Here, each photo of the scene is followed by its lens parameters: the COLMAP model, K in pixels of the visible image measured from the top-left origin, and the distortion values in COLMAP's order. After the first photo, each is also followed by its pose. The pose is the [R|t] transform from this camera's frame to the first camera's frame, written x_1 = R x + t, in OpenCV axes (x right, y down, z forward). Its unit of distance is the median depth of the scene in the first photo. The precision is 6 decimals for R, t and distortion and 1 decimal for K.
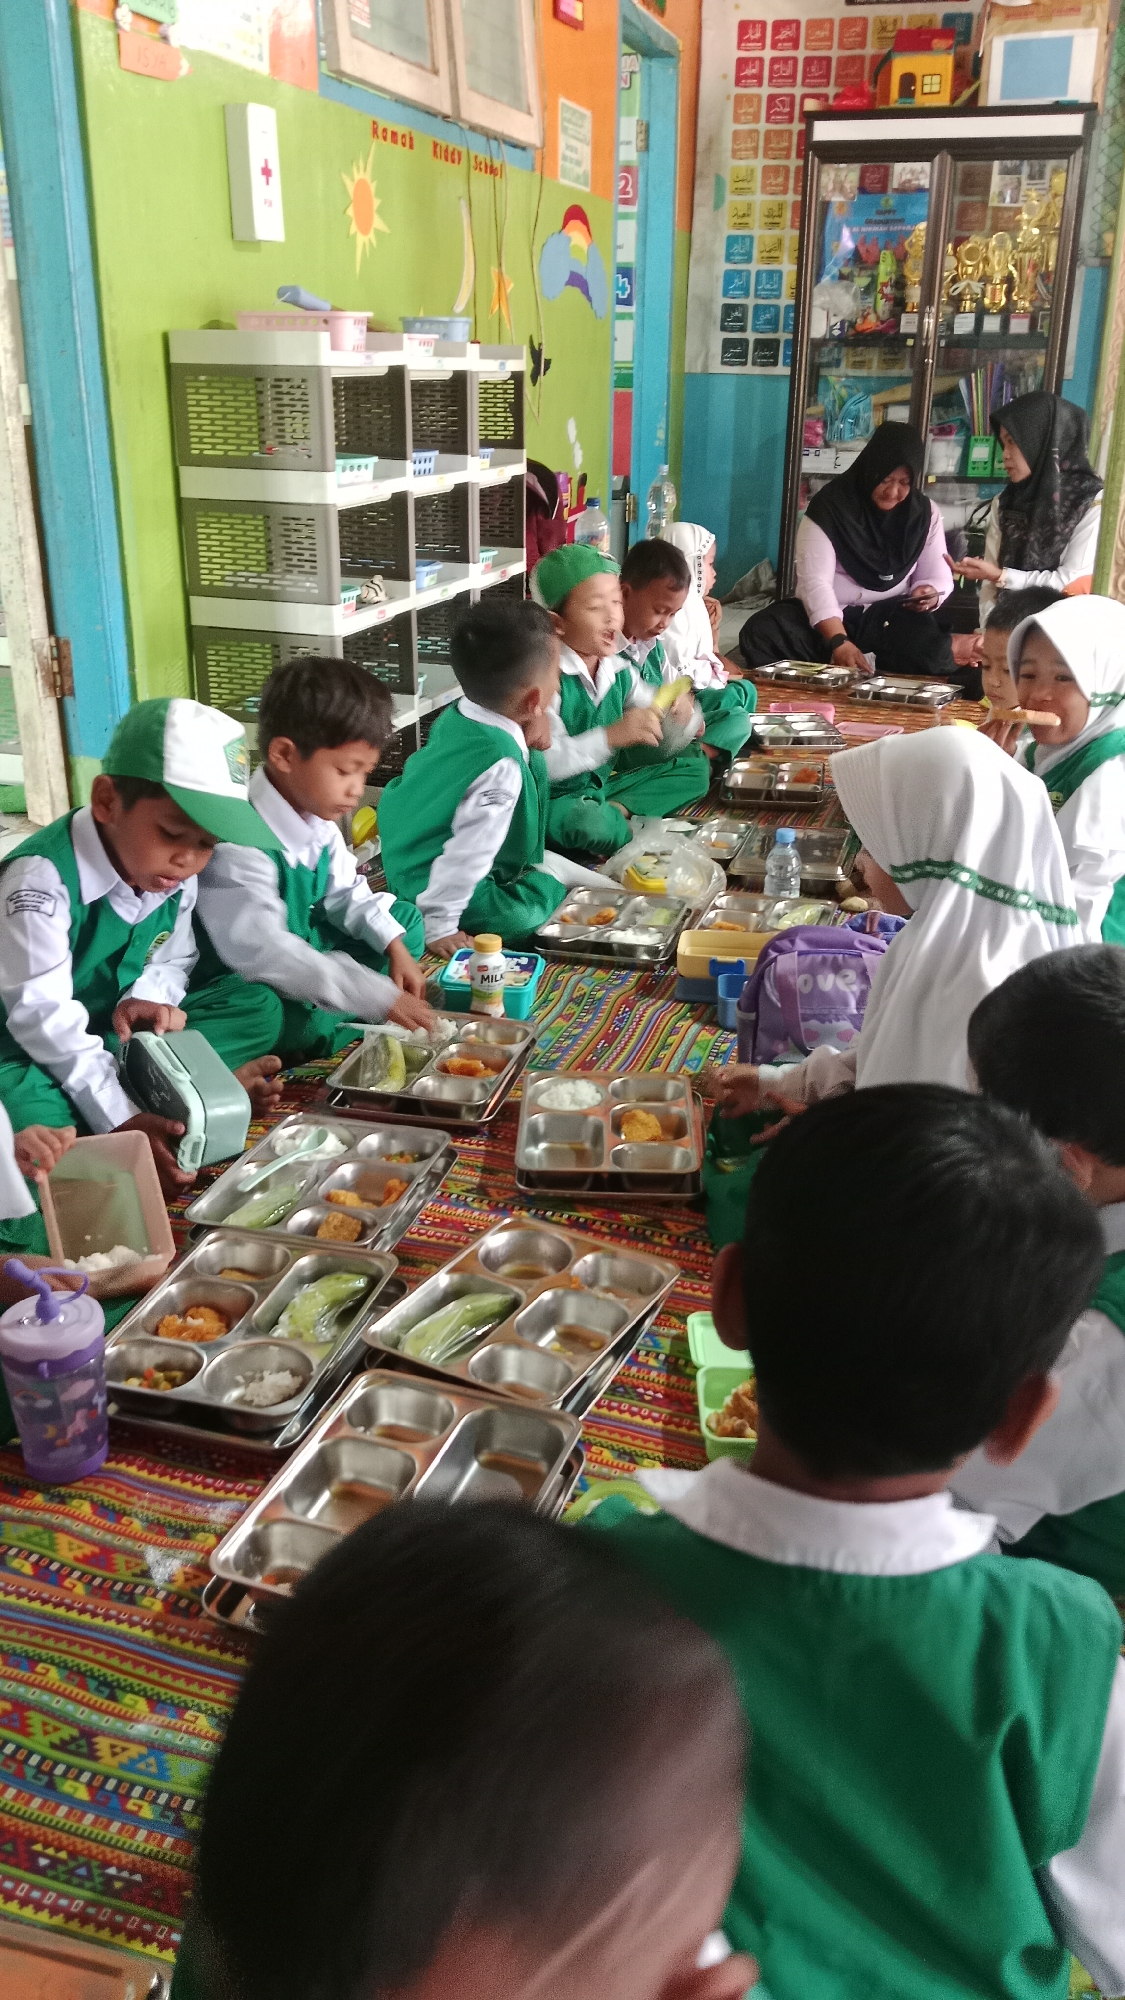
lens RADIAL K [[1528.7, 0, 562.5], [0, 1528.7, 1000.0], [0, 0, 1]] dist [0.064787, -0.130099]
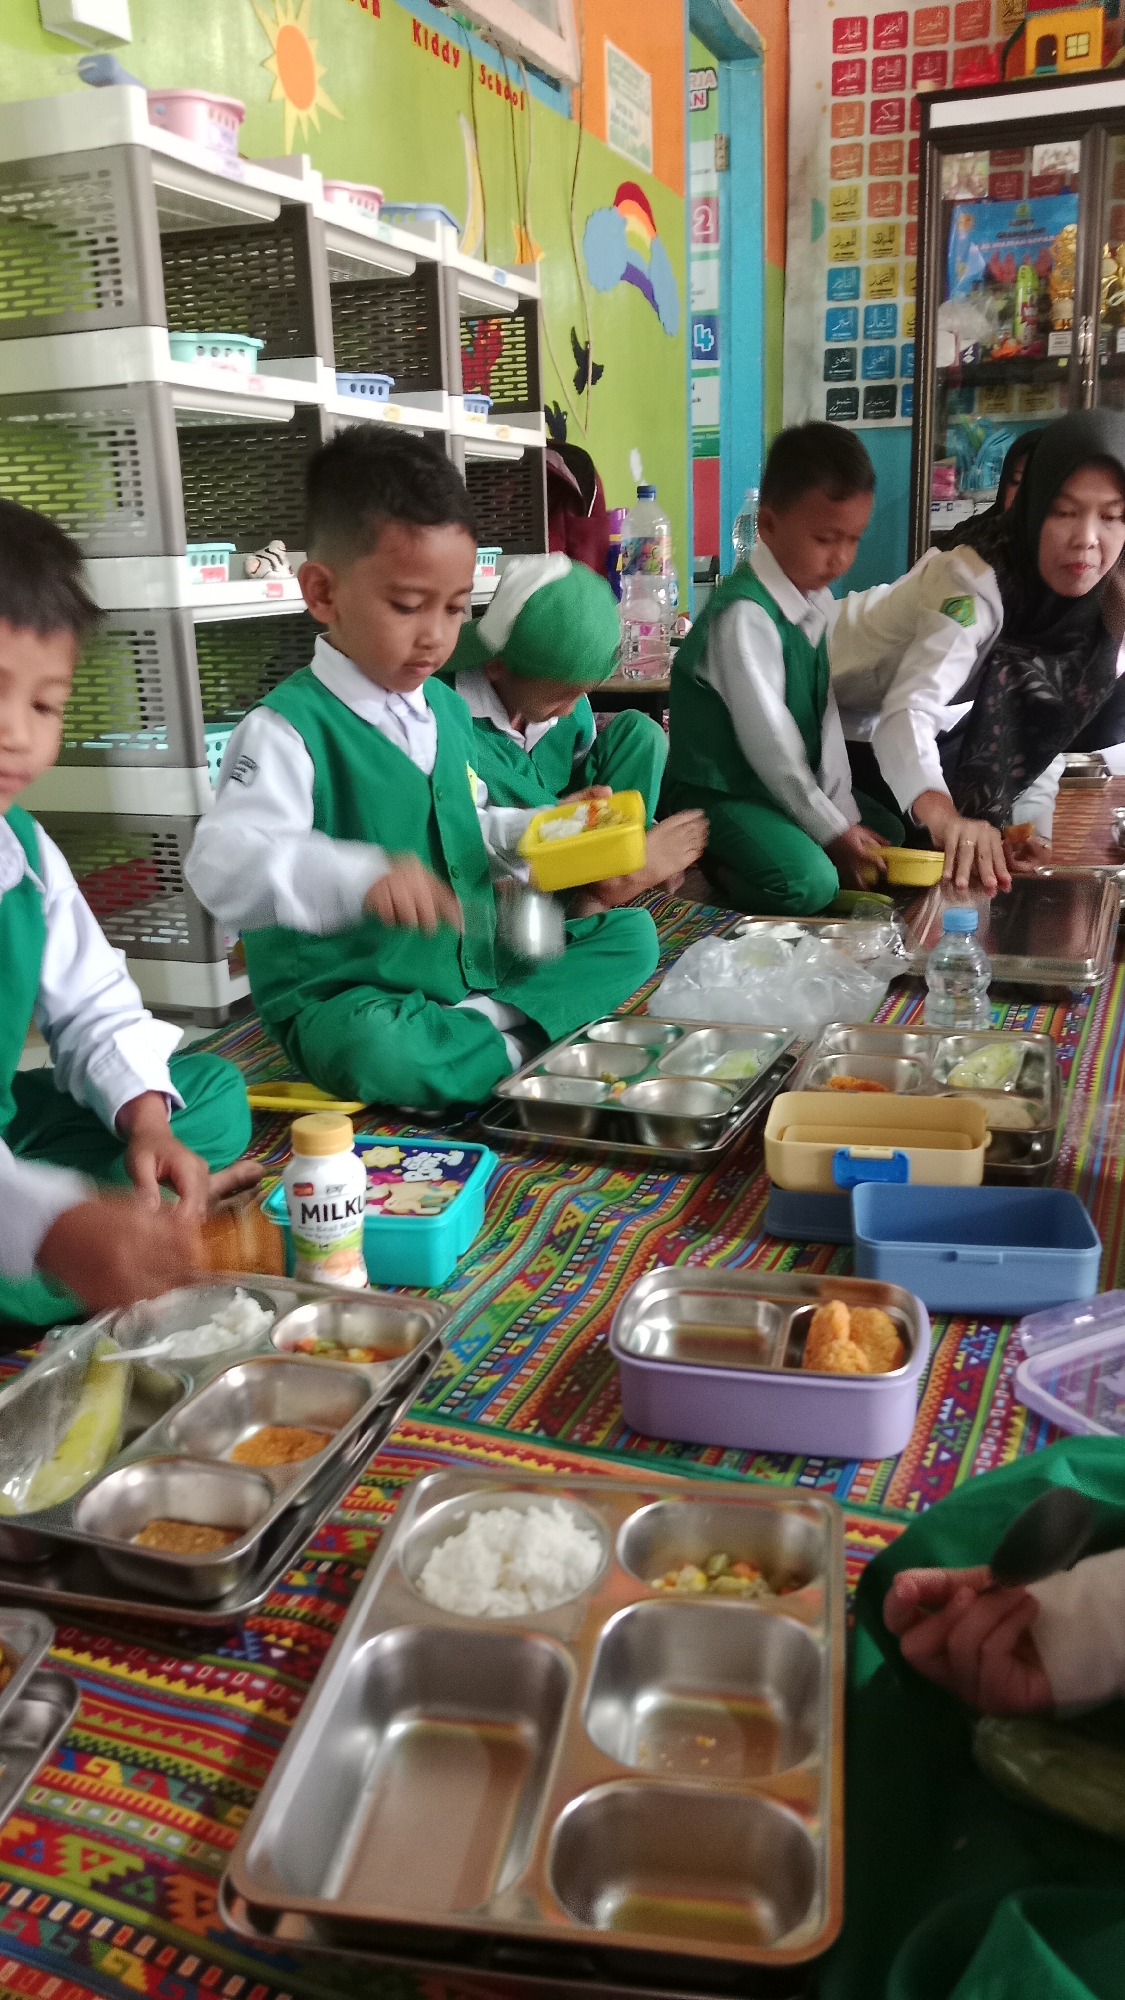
lens RADIAL K [[1528.7, 0, 562.5], [0, 1528.7, 1000.0], [0, 0, 1]] dist [0.064787, -0.130099]
pose [[0.996703, -0.020939, -0.078385, 0.029563], [0.011804, 0.993268, -0.115233, -0.011613], [0.080271, 0.113928, 0.990241, 0.299866]]
